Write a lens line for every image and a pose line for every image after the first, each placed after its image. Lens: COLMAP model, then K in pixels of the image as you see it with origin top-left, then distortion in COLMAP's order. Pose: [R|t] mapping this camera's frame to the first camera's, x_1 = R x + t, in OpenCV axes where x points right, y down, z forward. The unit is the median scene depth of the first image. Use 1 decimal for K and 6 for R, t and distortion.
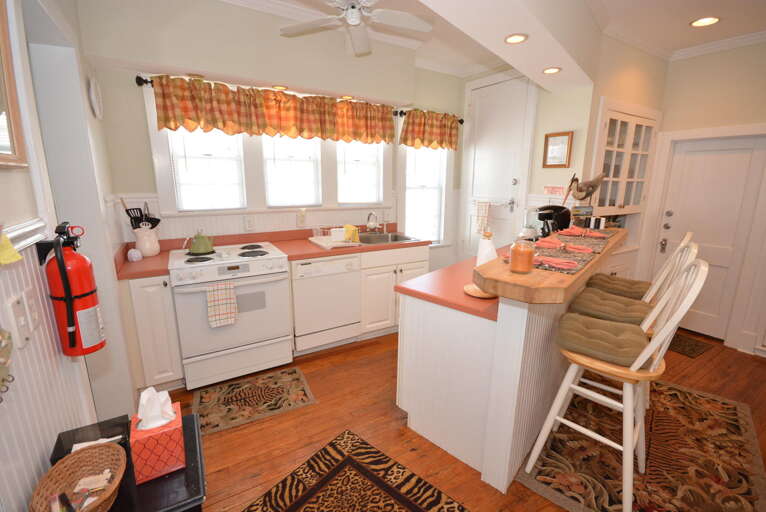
lens RADIAL K [[337.0, 0, 379.1], [0, 337.0, 254.2], [0, 0, 1]] dist [-0.008216, -0.008338]
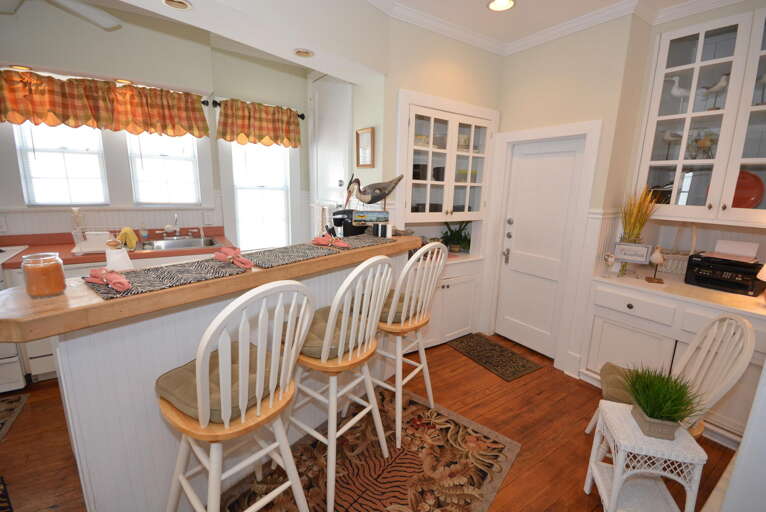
lens RADIAL K [[337.0, 0, 384.4], [0, 337.0, 255.2], [0, 0, 1]] dist [-0.008216, -0.008338]
pose [[0.998048, 0.014151, 0.060821, 0.497897], [-0.013603, 0.999863, -0.009411, -0.016376], [-0.060946, 0.008565, 0.998104, 0.096165]]
